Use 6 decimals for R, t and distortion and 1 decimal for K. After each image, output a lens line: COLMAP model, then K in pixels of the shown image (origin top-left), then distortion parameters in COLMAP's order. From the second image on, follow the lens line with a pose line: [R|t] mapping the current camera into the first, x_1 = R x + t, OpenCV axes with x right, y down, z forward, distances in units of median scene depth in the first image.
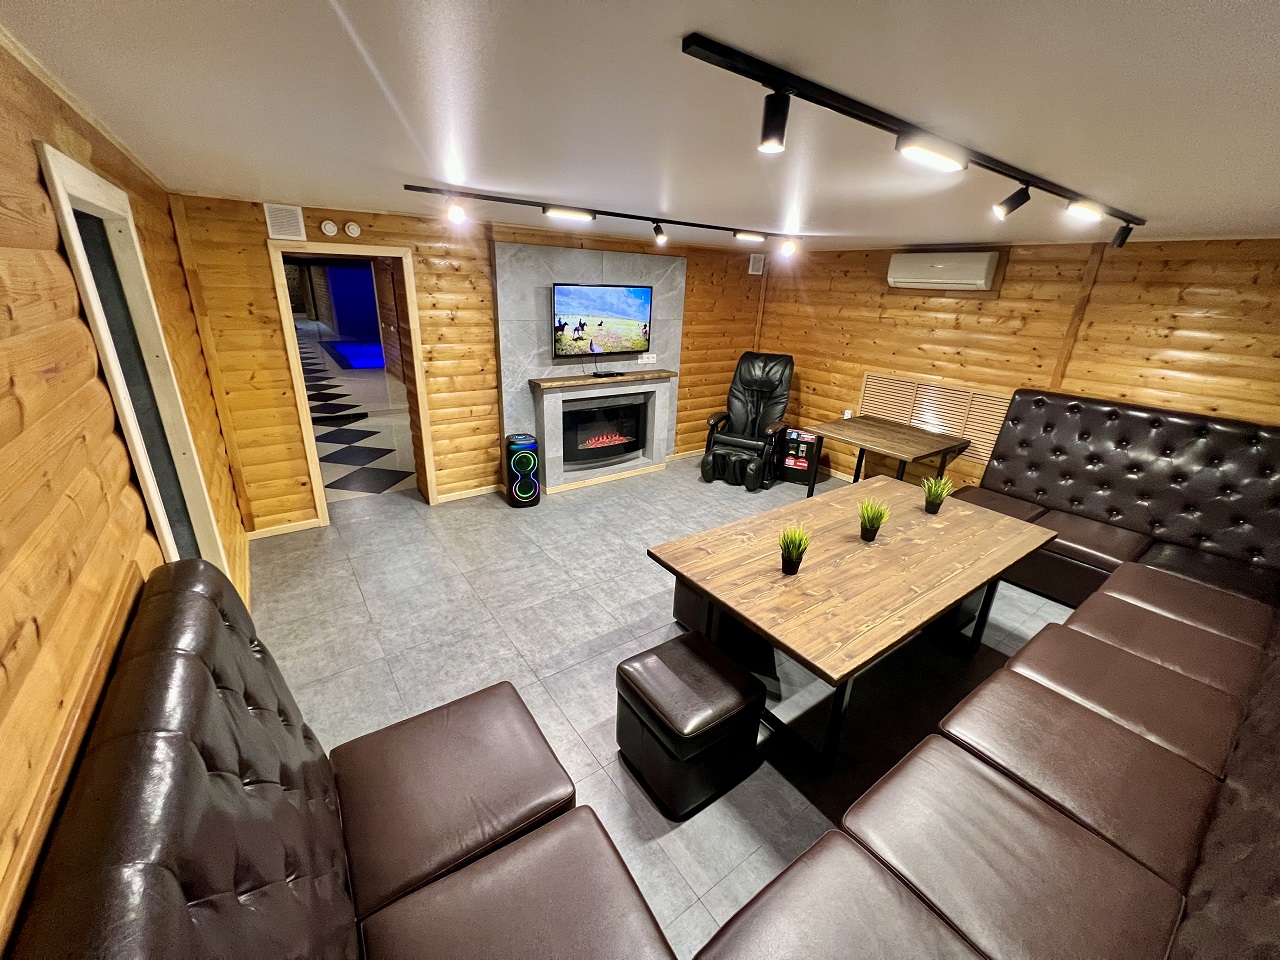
lens RADIAL K [[513.1, 0, 637.0], [0, 513.1, 476.2], [0, 0, 1]] dist [-0.001257, -0.000064]
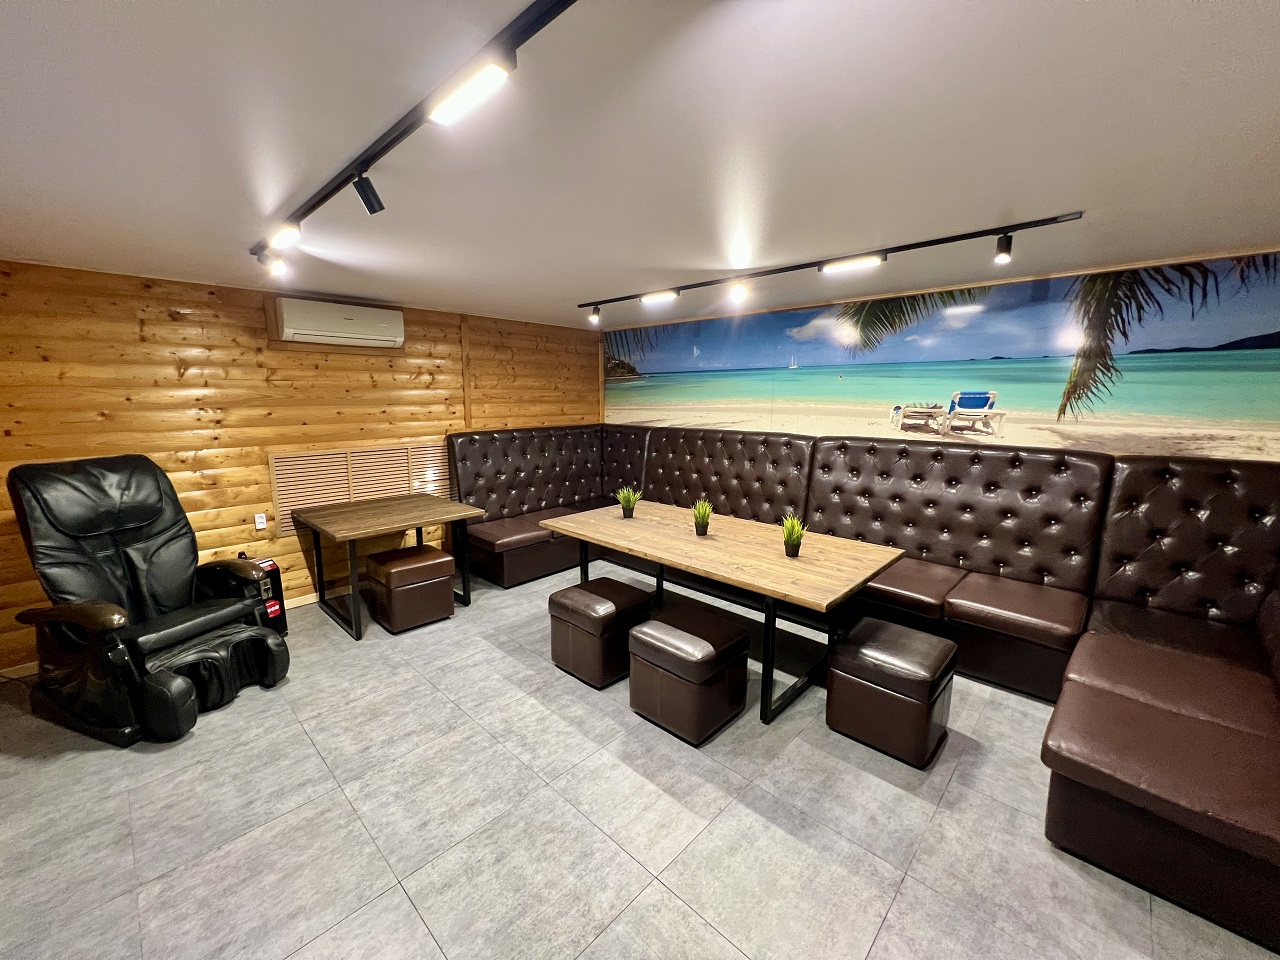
lens RADIAL K [[513.1, 0, 639.5], [0, 513.1, 474.3], [0, 0, 1]] dist [-0.001257, -0.000064]
pose [[-0.186502, -0.192608, 0.963390, -0.368239], [0.335415, 0.909194, 0.246705, -0.196472], [-0.923425, 0.369146, -0.104963, 0.659356]]
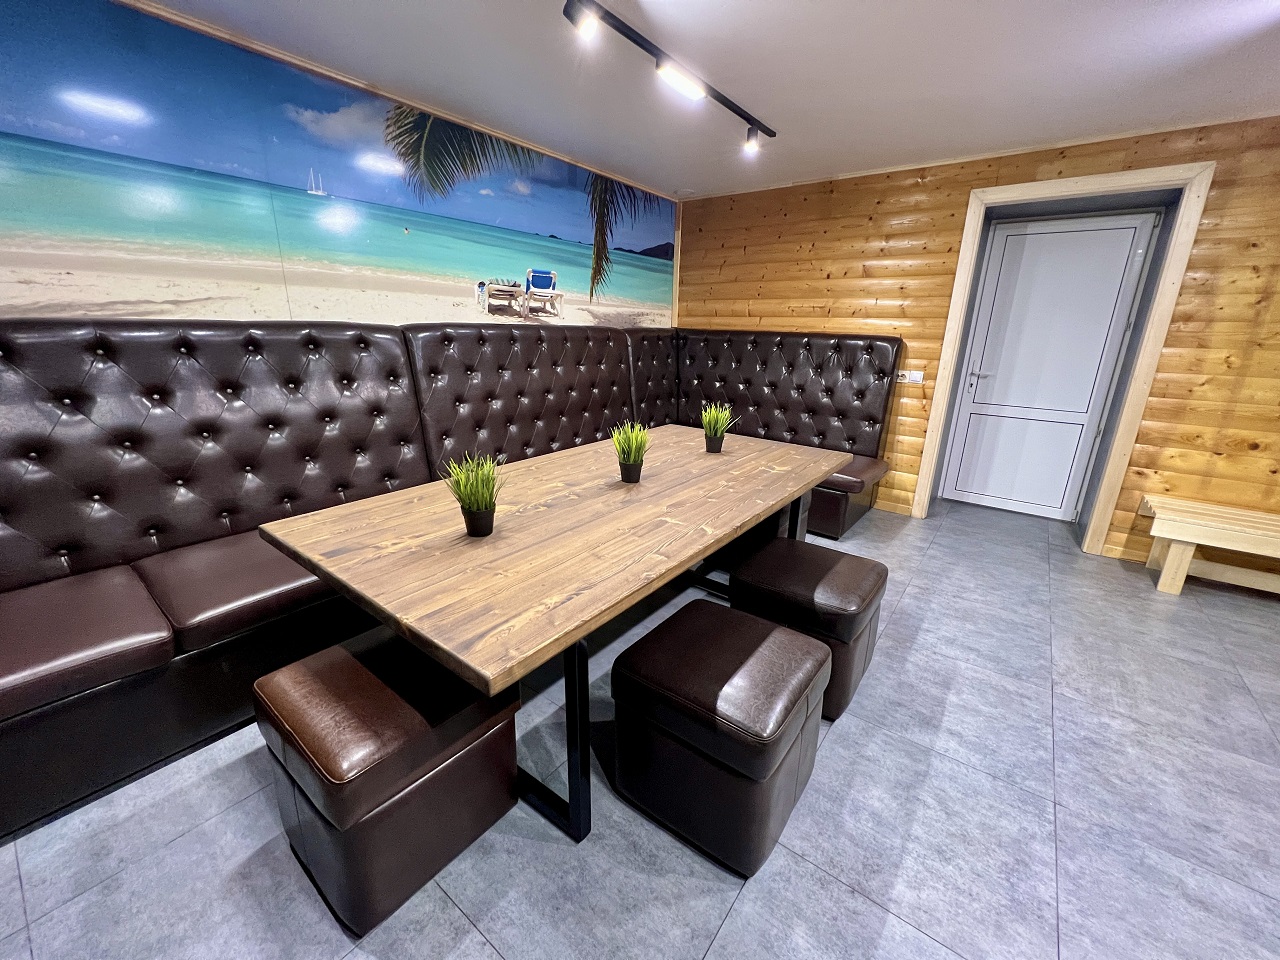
lens RADIAL K [[513.1, 0, 638.6], [0, 513.1, 476.5], [0, 0, 1]] dist [-0.001257, -0.000064]
pose [[-0.955481, 0.026081, -0.293897, 0.345788], [-0.154554, 0.804253, 0.573838, -0.162181], [0.251334, 0.593714, -0.764418, 0.840988]]
